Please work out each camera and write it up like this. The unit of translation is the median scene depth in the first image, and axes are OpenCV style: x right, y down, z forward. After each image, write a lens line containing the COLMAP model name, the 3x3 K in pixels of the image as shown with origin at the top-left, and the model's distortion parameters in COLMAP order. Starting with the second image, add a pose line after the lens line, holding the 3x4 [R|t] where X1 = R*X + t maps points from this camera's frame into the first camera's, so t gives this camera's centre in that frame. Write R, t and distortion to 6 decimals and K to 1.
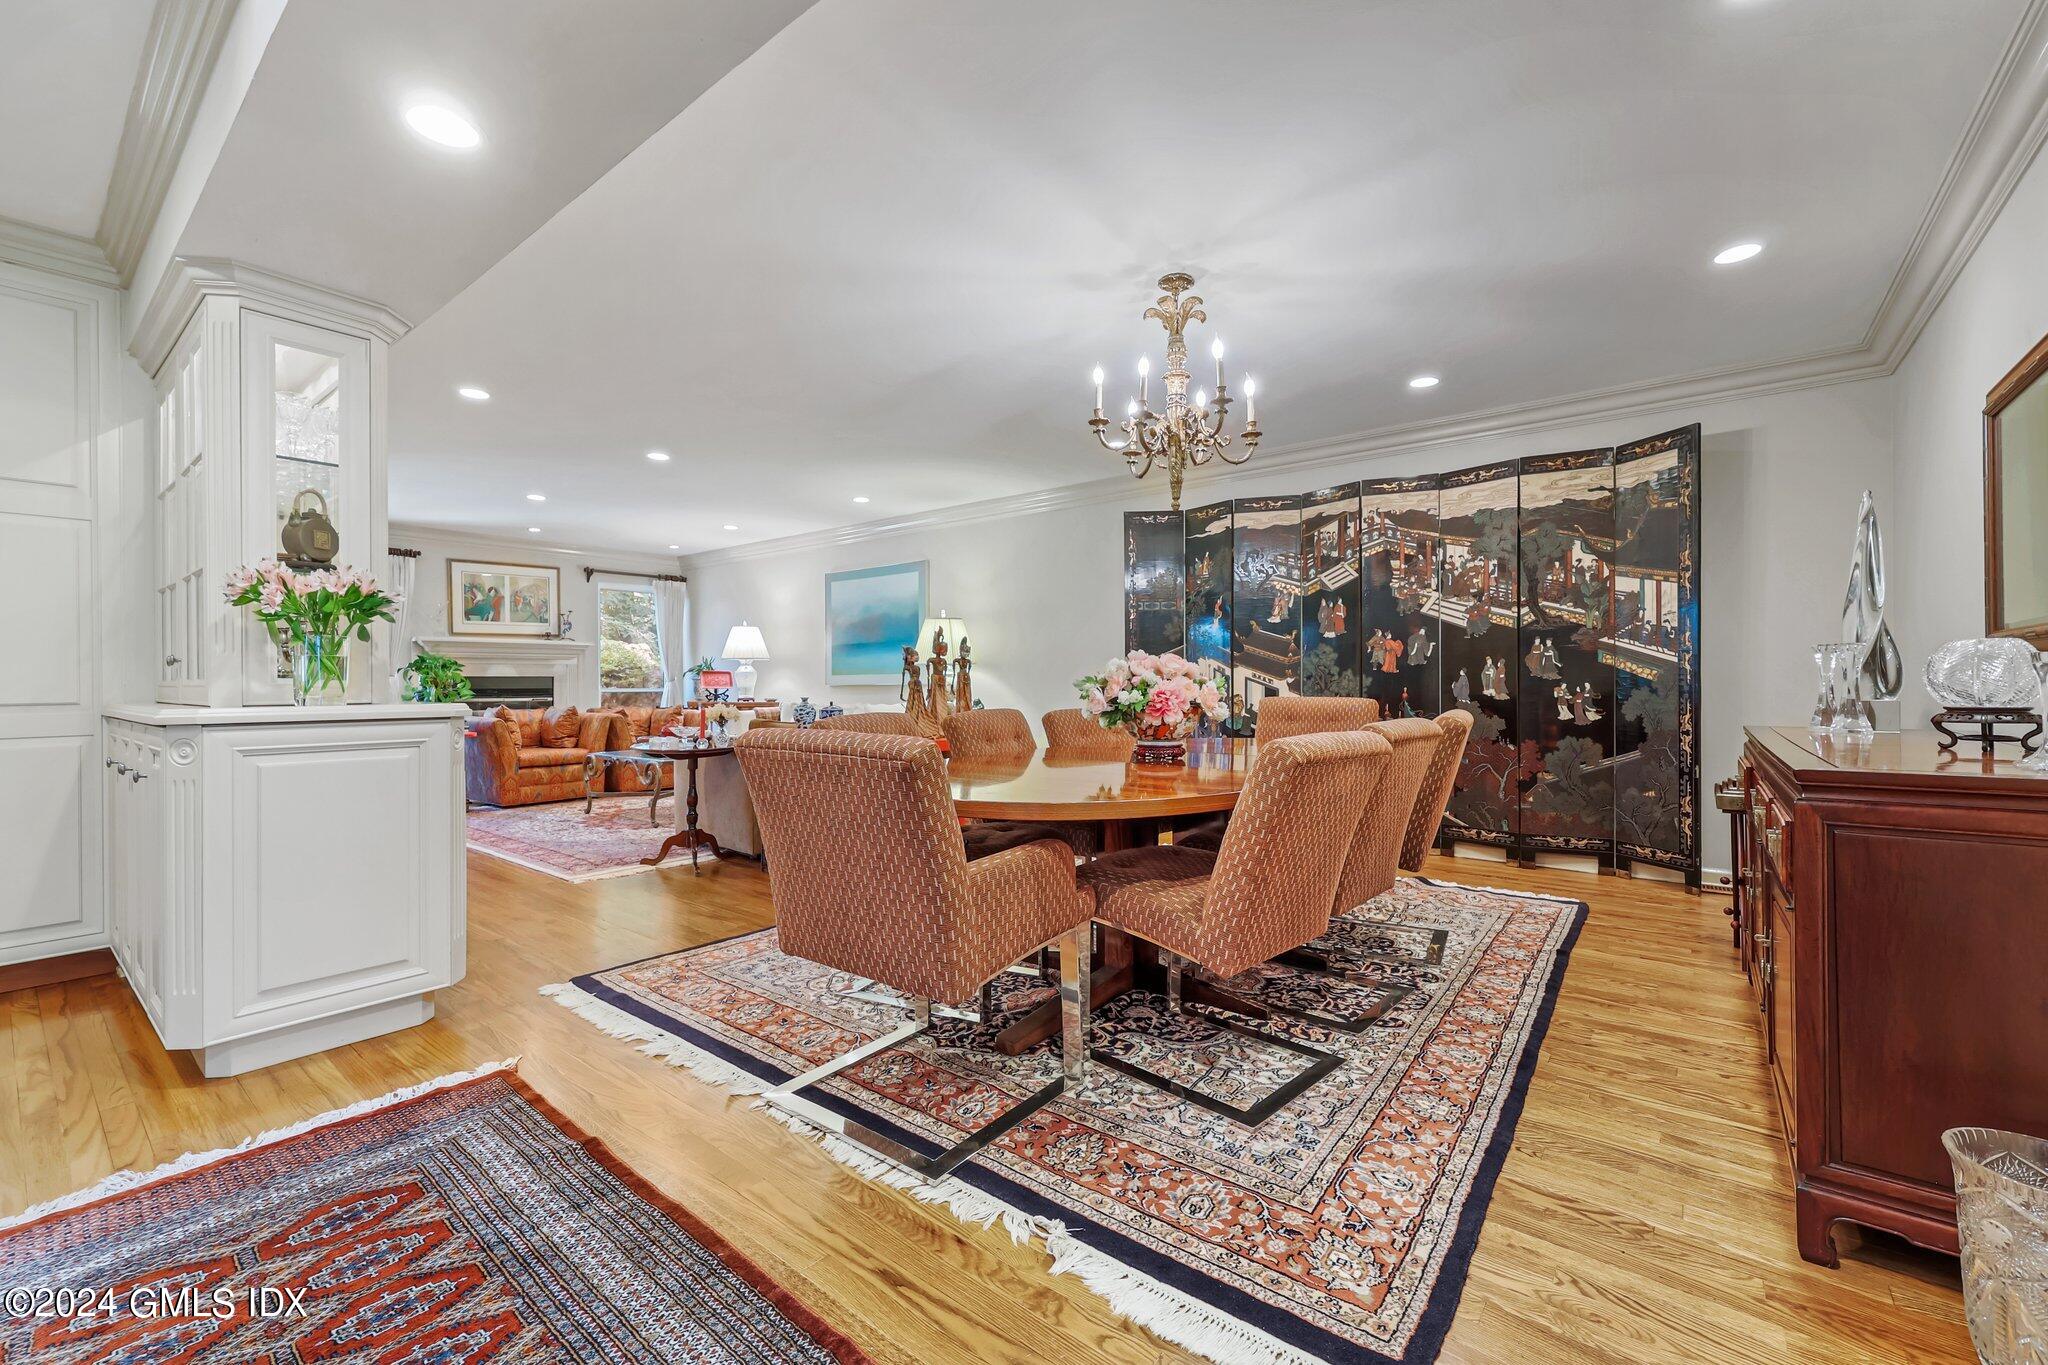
lens RADIAL K [[834.6, 0, 1027.2], [0, 834.6, 681.0], [0, 0, 1]] dist [0.000521, -0.000108]
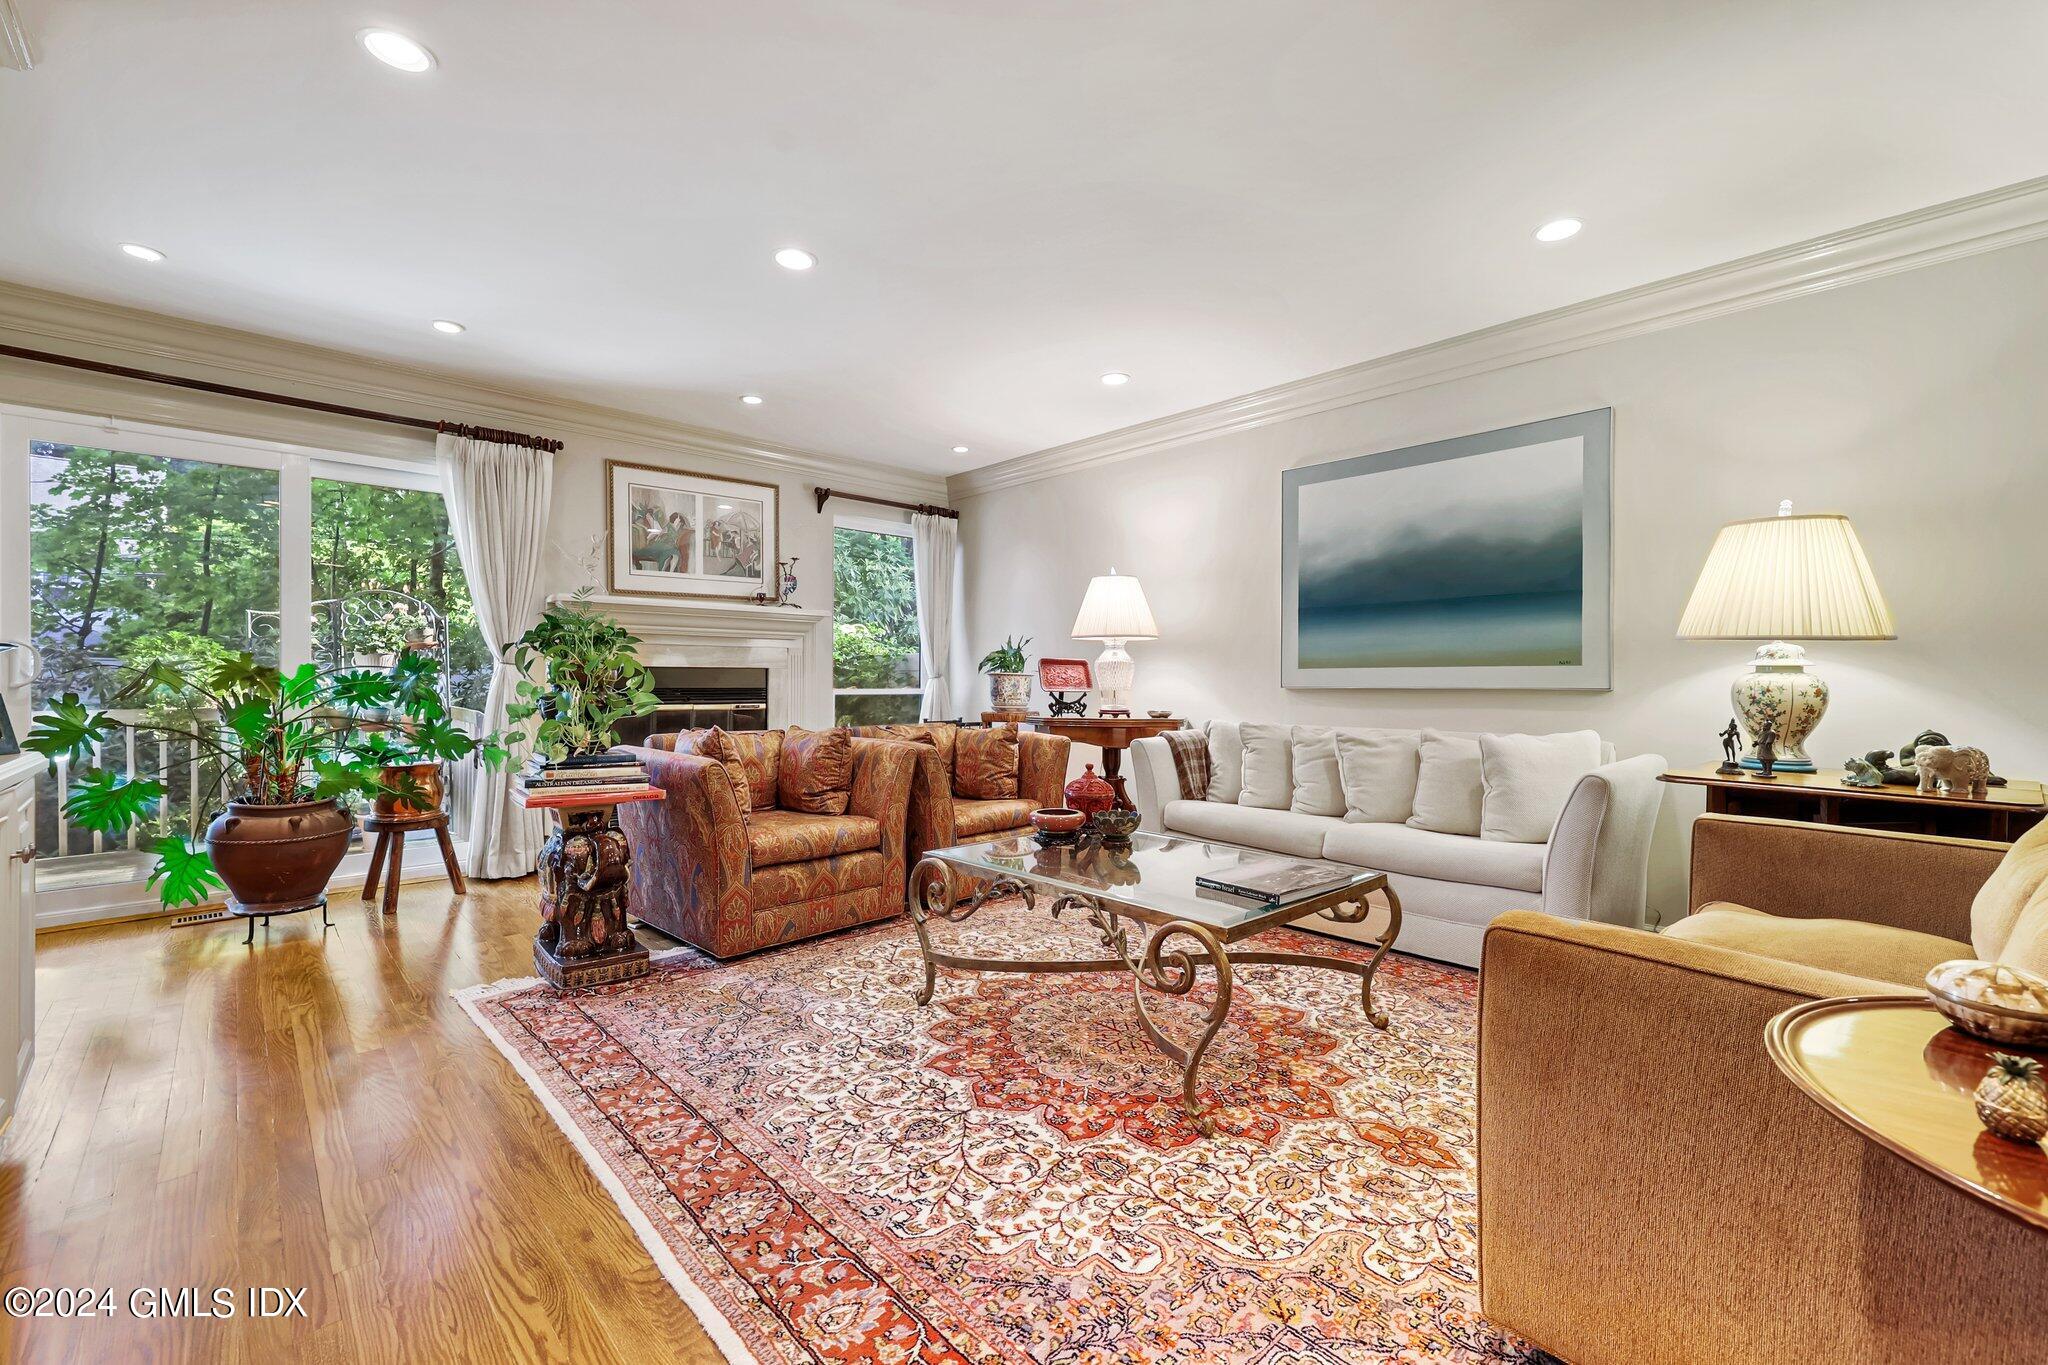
lens RADIAL K [[844.4, 0, 1029.8], [0, 844.4, 679.8], [0, 0, 1]] dist [0.000568, 0.000468]
pose [[0.990461, 0.007991, -0.137564, -0.605162], [-0.007825, 0.999968, 0.001743, 0.001219], [0.137573, -0.000650, 0.990491, 0.865895]]
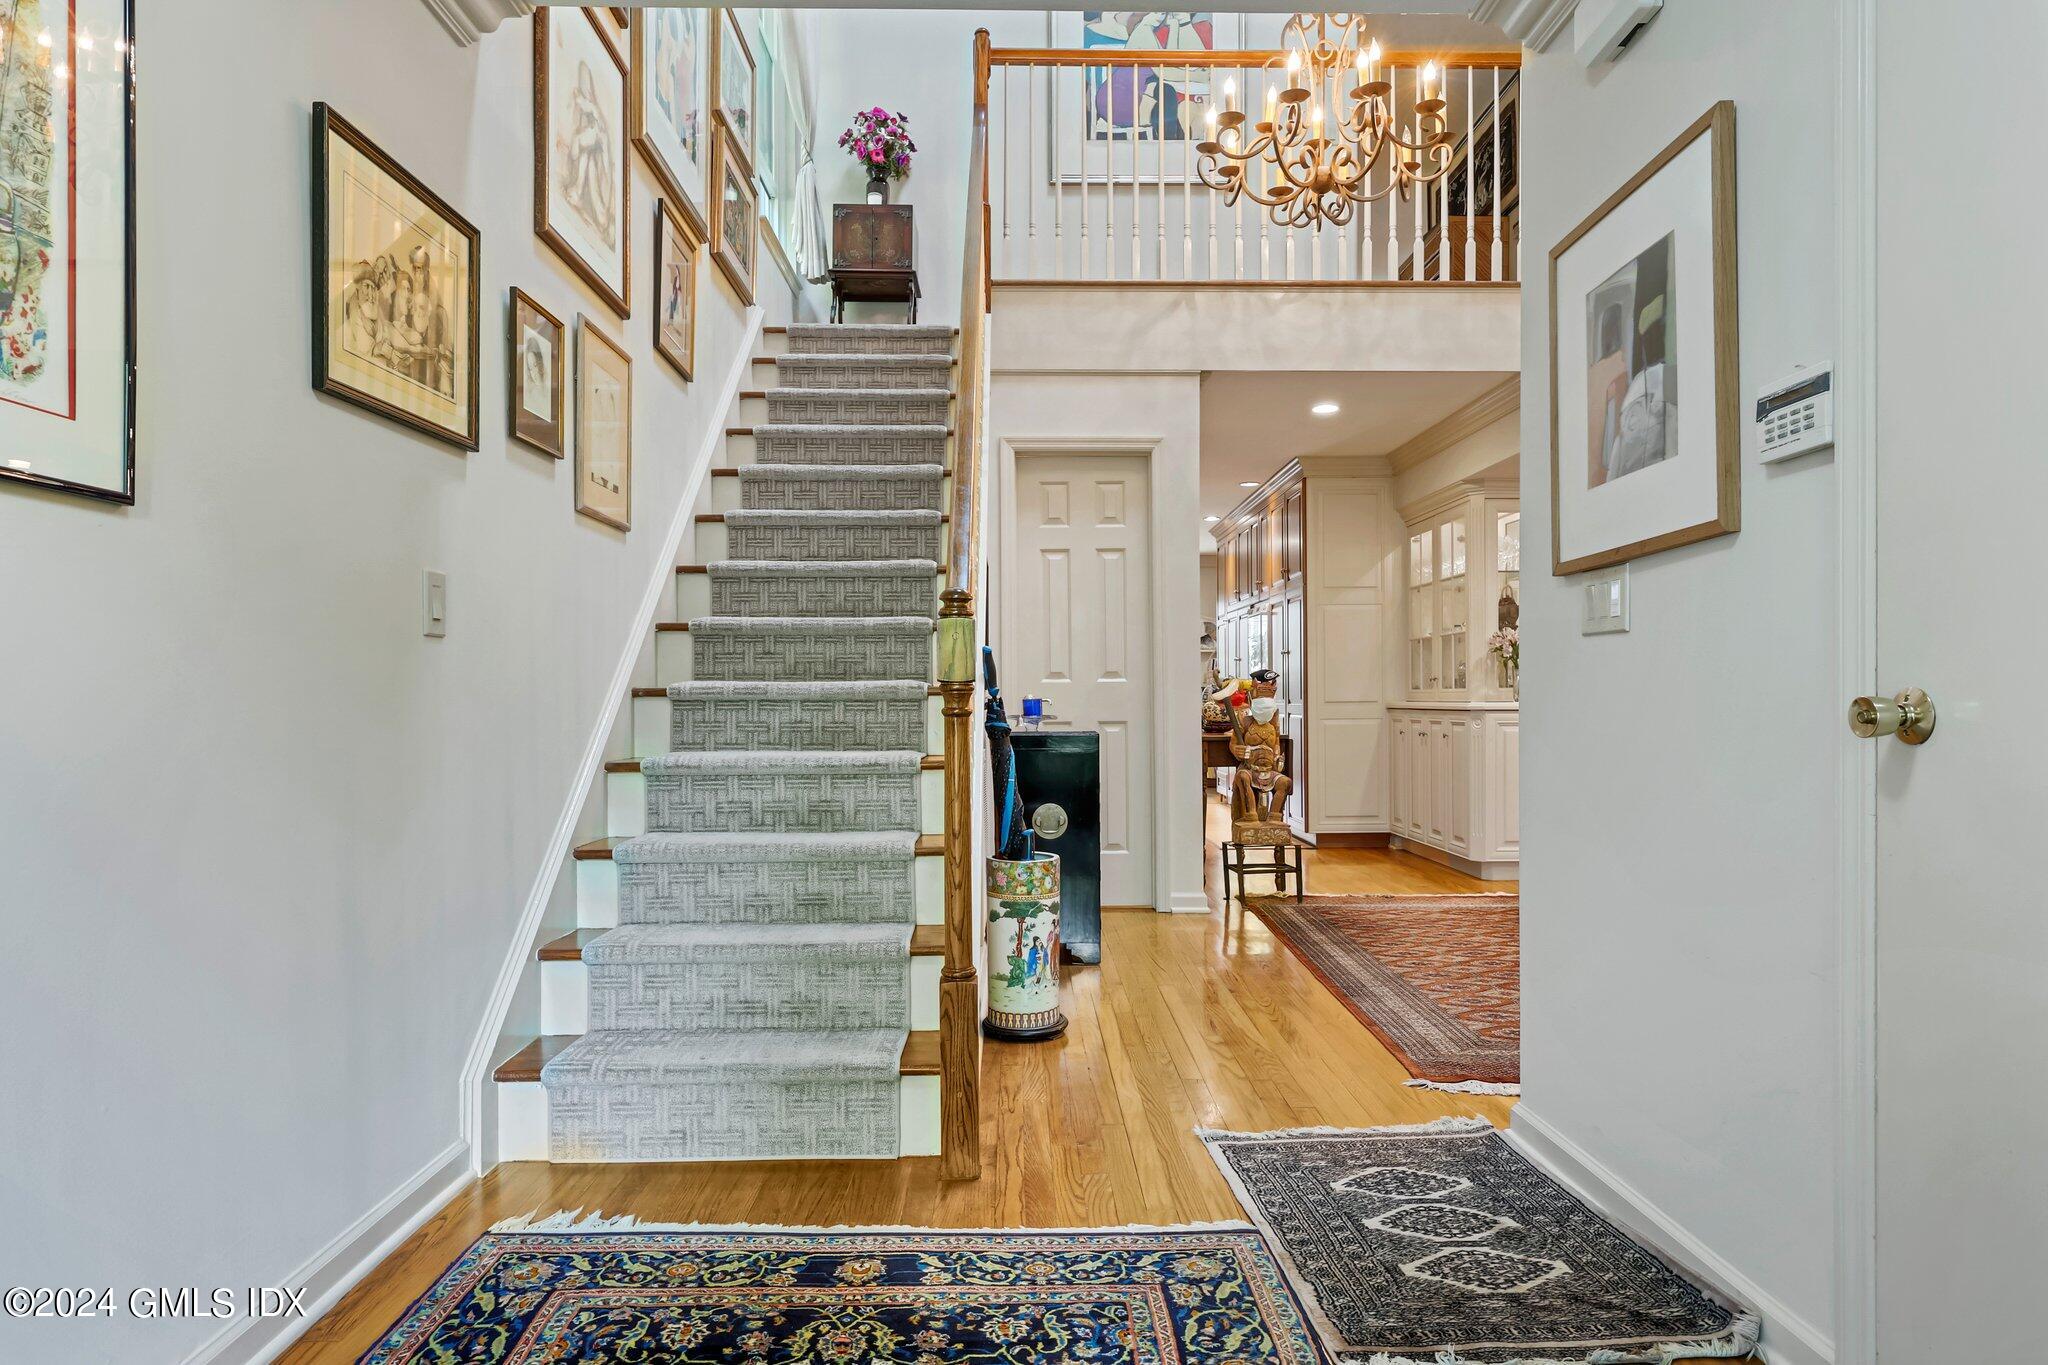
lens RADIAL K [[1179.0, 0, 1026.6], [0, 1179.0, 708.7], [0, 0, 1]] dist [0.002217, 0.000224]
pose [[0.632019, 0.012403, -0.774853, 0.280672], [-0.000048, 0.999873, 0.015966, 0.000269], [0.774953, -0.010054, 0.631939, -0.838589]]
